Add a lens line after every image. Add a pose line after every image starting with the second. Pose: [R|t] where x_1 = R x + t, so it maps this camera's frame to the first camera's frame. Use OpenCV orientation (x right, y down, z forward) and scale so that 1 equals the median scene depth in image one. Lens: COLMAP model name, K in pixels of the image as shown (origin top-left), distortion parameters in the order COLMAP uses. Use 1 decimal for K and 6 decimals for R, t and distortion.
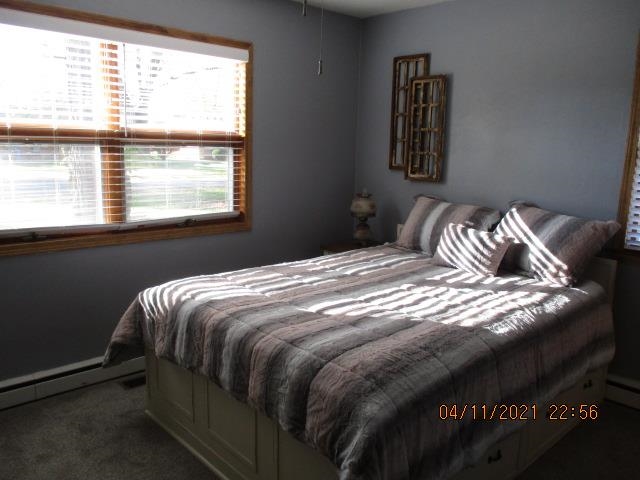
lens RADIAL K [[533.7, 0, 322.0], [0, 533.7, 239.0], [0, 0, 1]] dist [-0.025718, -0.000072]
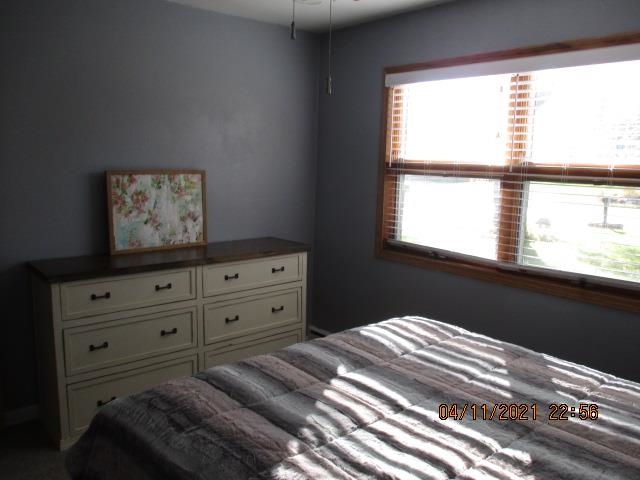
lens RADIAL K [[533.7, 0, 321.9], [0, 533.7, 241.6], [0, 0, 1]] dist [-0.025718, -0.000072]
pose [[-0.055278, 0.121834, -0.991010, 0.668058], [-0.199369, 0.971194, 0.130519, -0.143962], [0.978364, 0.204791, -0.029396, 0.813067]]
